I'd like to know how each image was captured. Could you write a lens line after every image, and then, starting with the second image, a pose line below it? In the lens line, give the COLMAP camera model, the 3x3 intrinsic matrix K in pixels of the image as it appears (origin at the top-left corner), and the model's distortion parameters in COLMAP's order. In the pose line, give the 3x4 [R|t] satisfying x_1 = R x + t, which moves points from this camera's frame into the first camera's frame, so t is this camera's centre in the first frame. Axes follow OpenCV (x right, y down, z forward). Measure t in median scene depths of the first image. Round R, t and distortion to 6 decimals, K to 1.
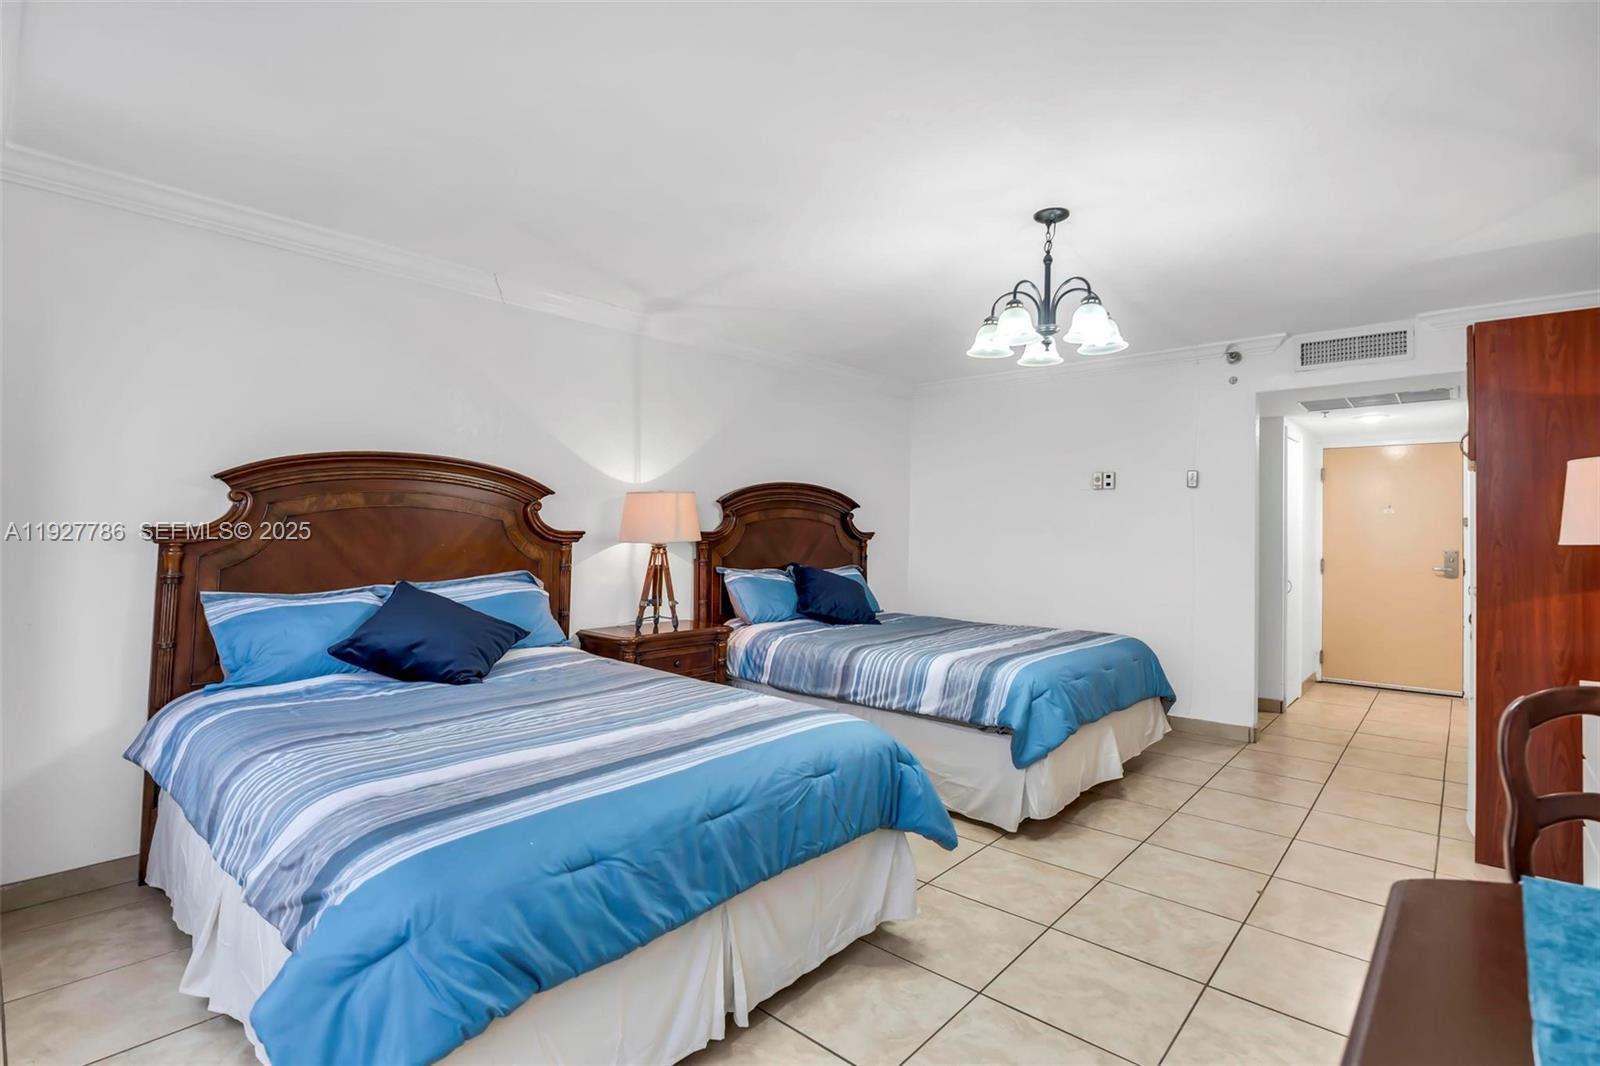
lens RADIAL K [[748.6, 0, 819.7], [0, 748.6, 517.7], [0, 0, 1]] dist [-0.012850, 0.000709]
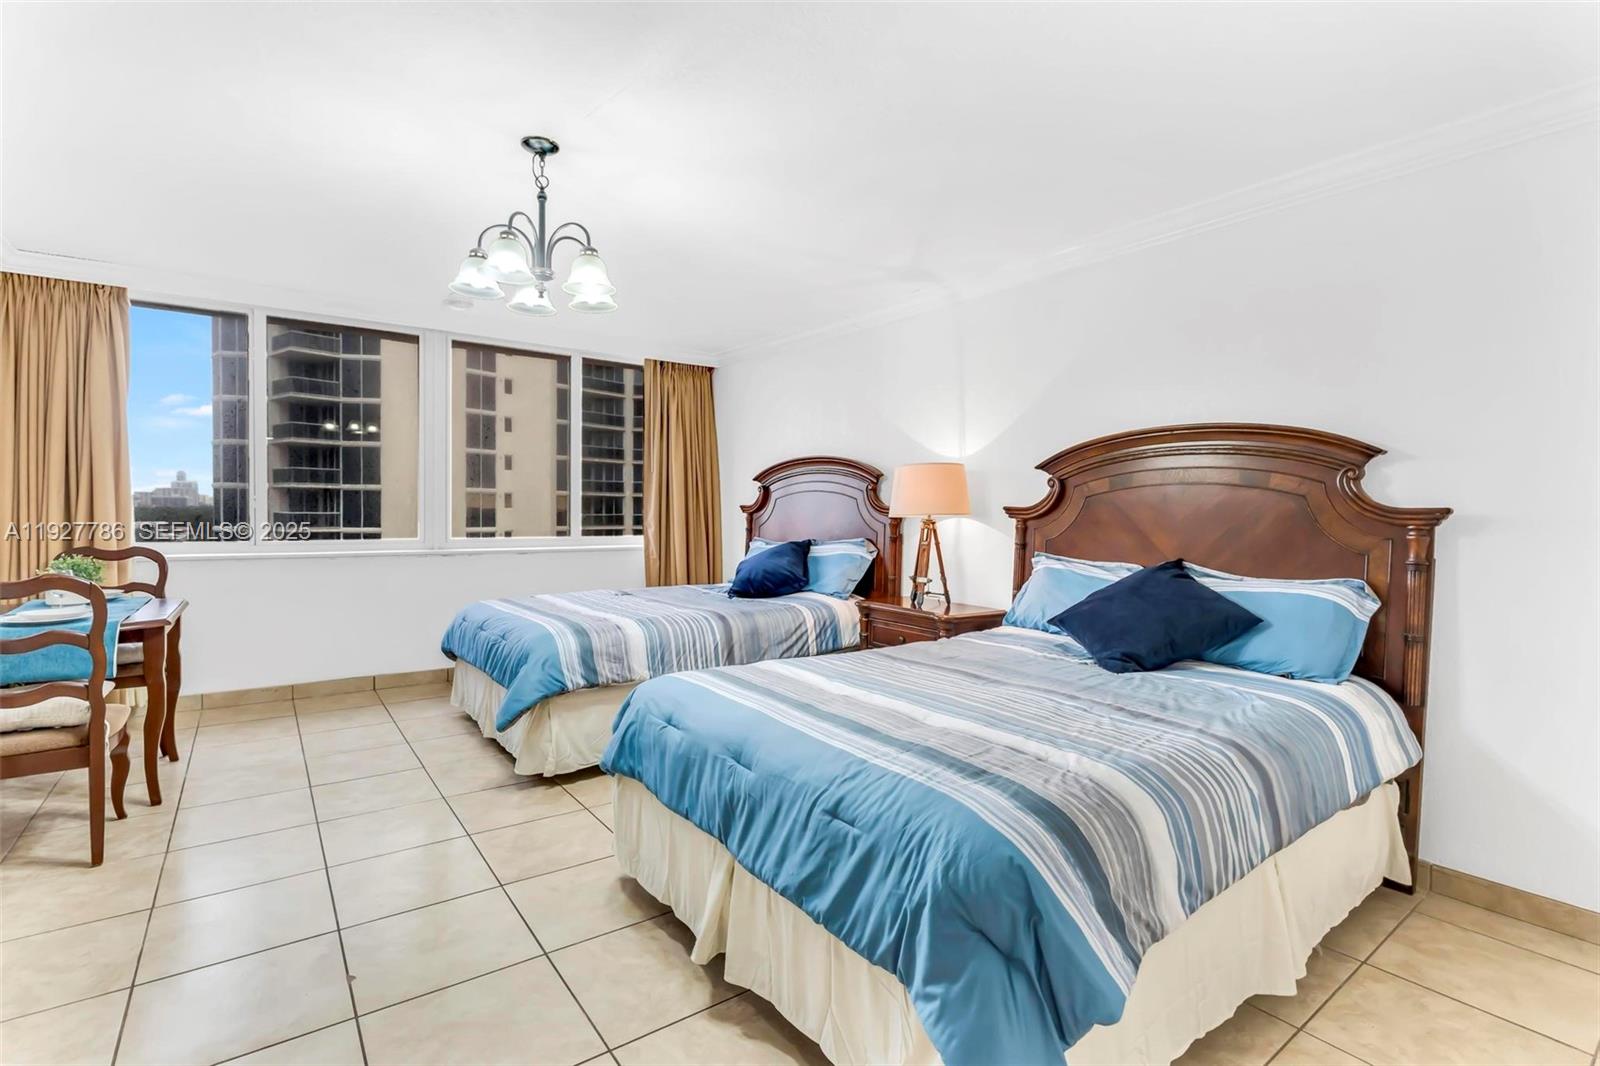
lens RADIAL K [[748.6, 0, 785.8], [0, 748.6, 512.9], [0, 0, 1]] dist [-0.012850, 0.000709]
pose [[-0.221583, -0.000172, -0.975142, 0.701630], [0.007234, 0.999972, -0.001820, 0.024954], [0.975115, -0.007457, -0.221575, 0.915814]]
